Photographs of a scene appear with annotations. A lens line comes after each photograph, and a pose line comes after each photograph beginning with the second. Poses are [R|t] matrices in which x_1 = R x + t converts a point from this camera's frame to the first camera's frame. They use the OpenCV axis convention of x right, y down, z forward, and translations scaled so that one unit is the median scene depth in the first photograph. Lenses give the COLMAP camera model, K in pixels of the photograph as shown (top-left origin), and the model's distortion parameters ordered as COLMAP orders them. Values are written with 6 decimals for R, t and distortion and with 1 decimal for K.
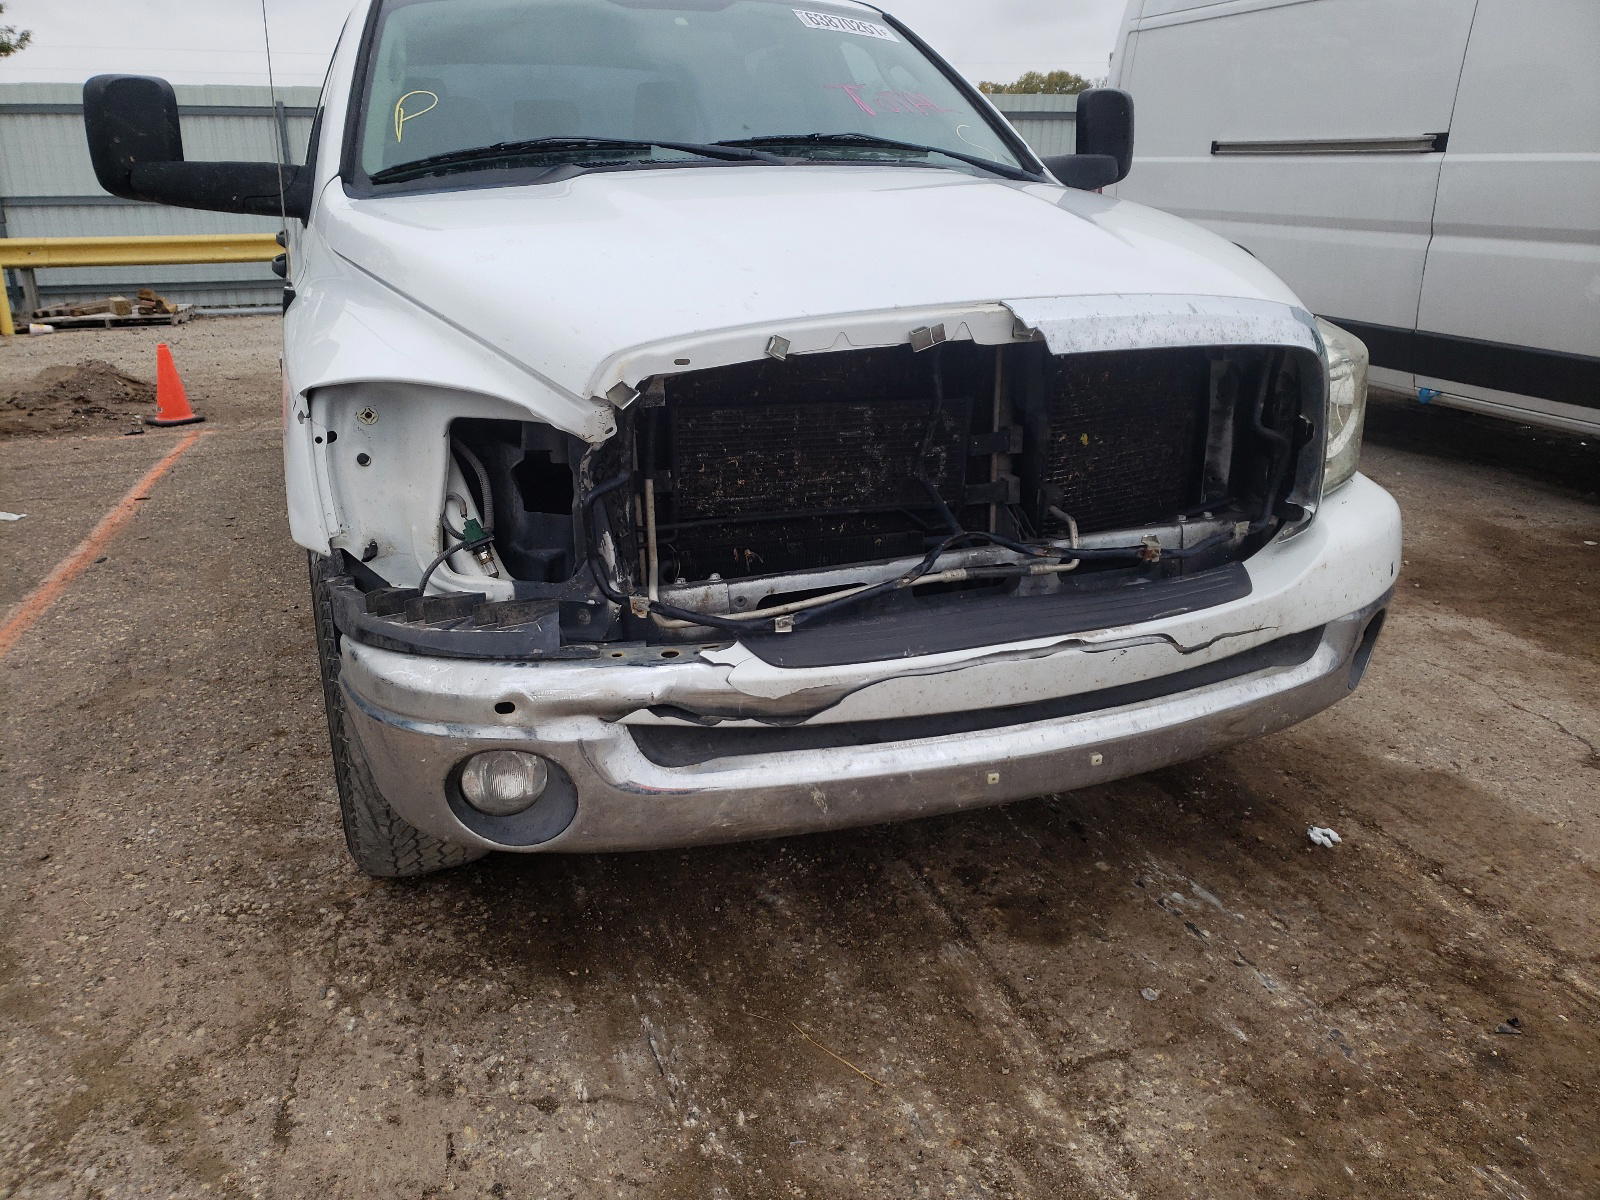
lens RADIAL K [[1211.2, 0, 802.2], [0, 1211.2, 591.4], [0, 0, 1]] dist [-0.001679, 0.033671]
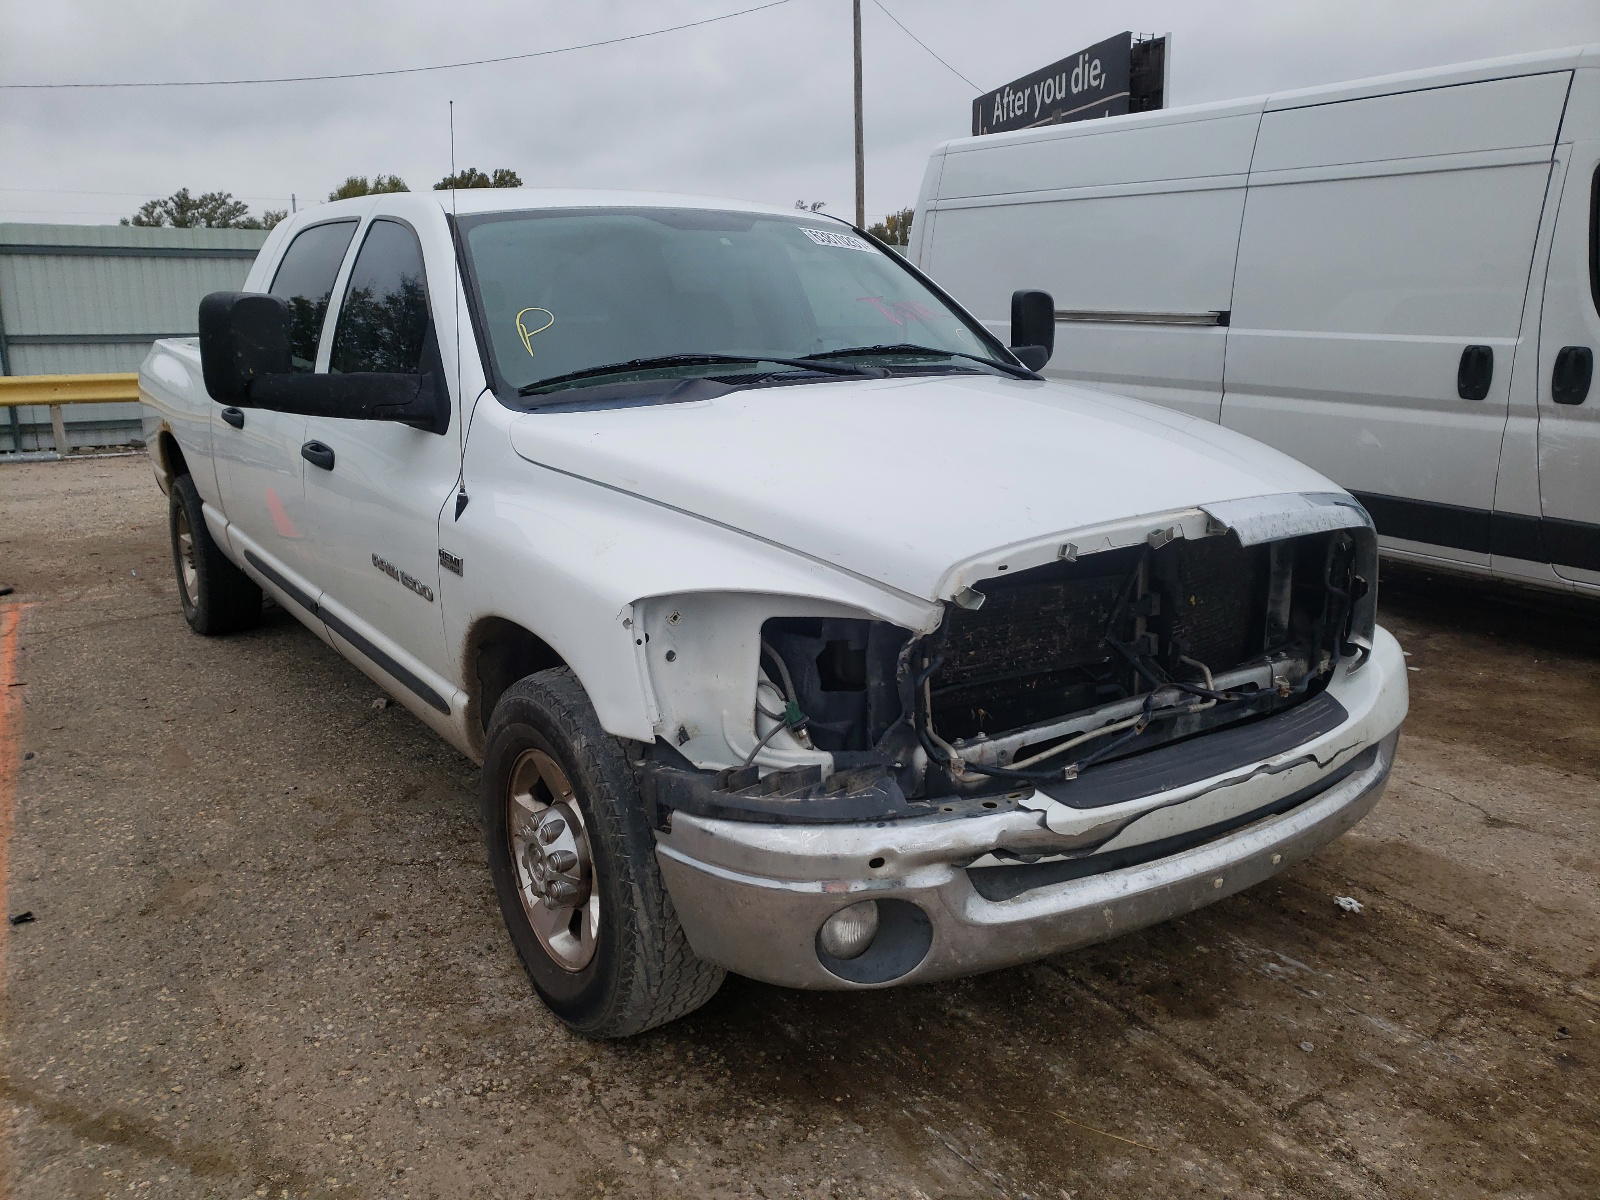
lens RADIAL K [[1211.2, 0, 802.2], [0, 1211.2, 591.4], [0, 0, 1]] dist [-0.001679, 0.033671]
pose [[0.971547, -0.050262, 0.231454, -0.492267], [0.072781, 0.993297, -0.089803, -0.056510], [-0.225389, 0.104094, 0.968692, -0.134489]]
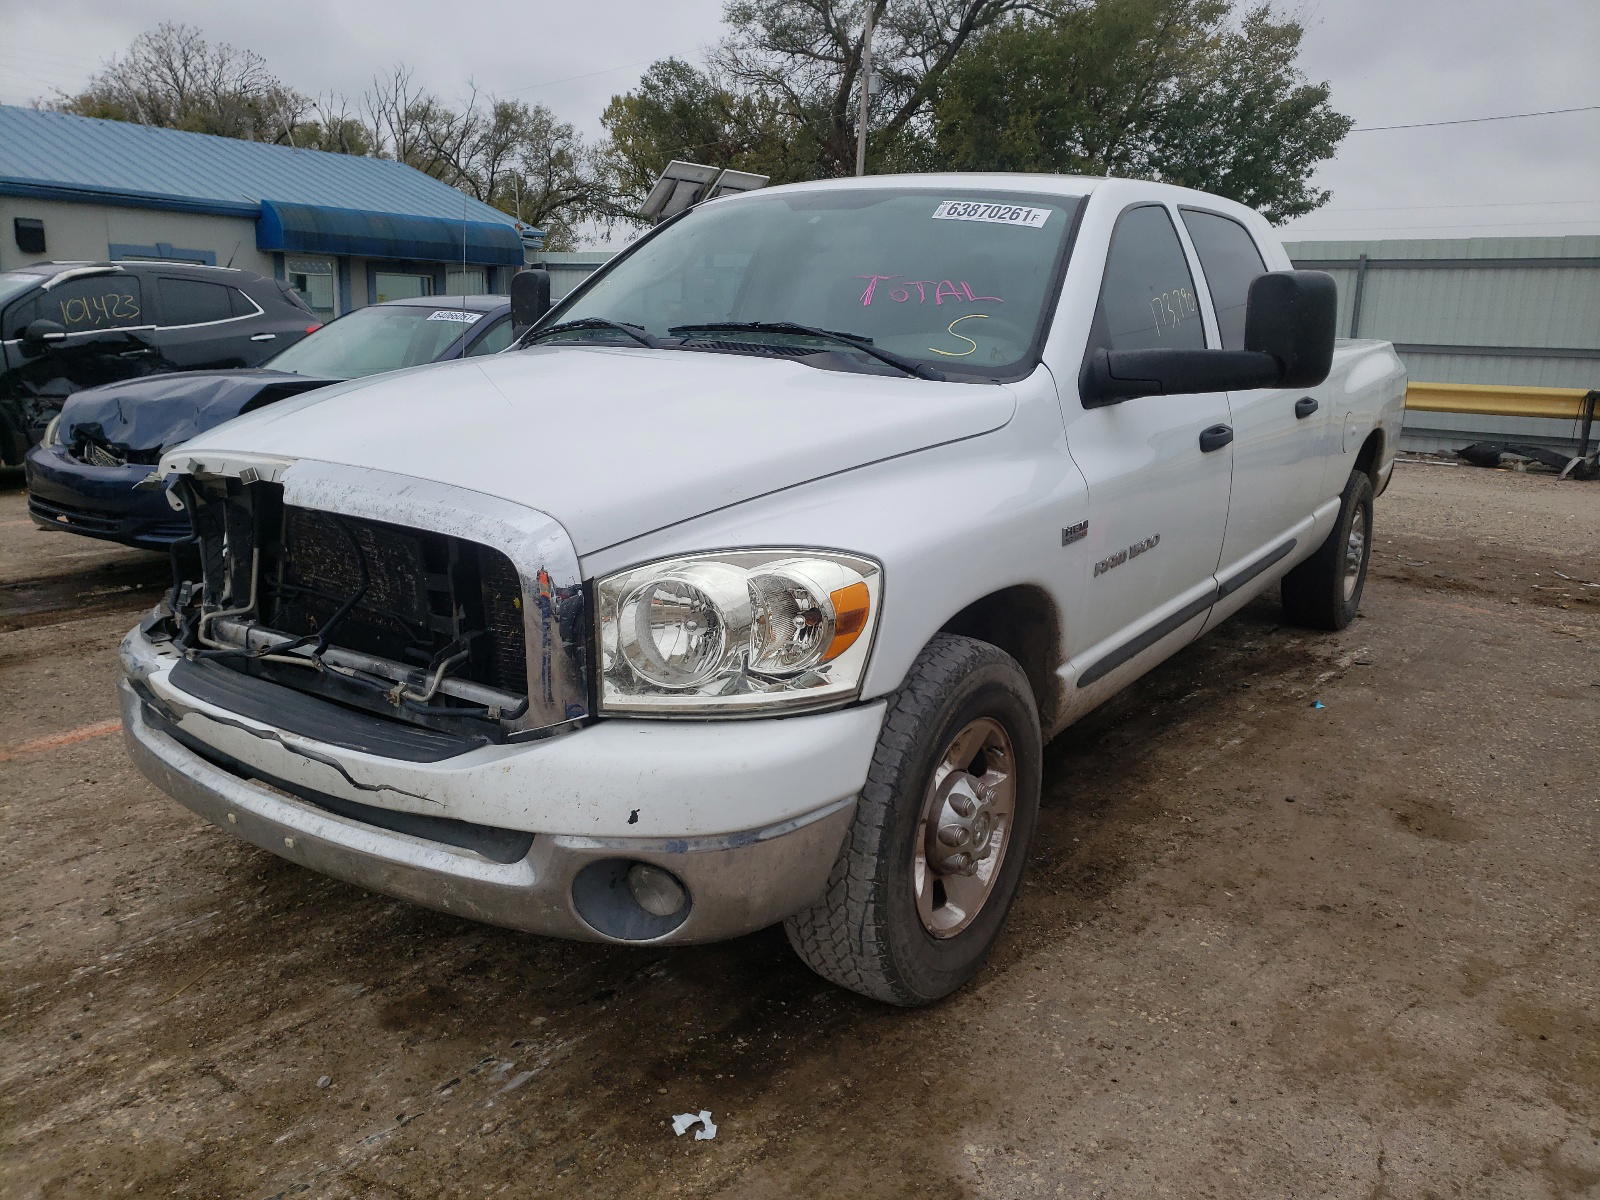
lens RADIAL K [[1211.2, 0, 802.2], [0, 1211.2, 591.4], [0, 0, 1]] dist [-0.001679, 0.033671]
pose [[0.591536, 0.212693, -0.777719, 1.356510], [-0.293434, 0.955222, 0.038050, -0.278462], [0.750987, 0.205701, 0.627459, 0.550814]]
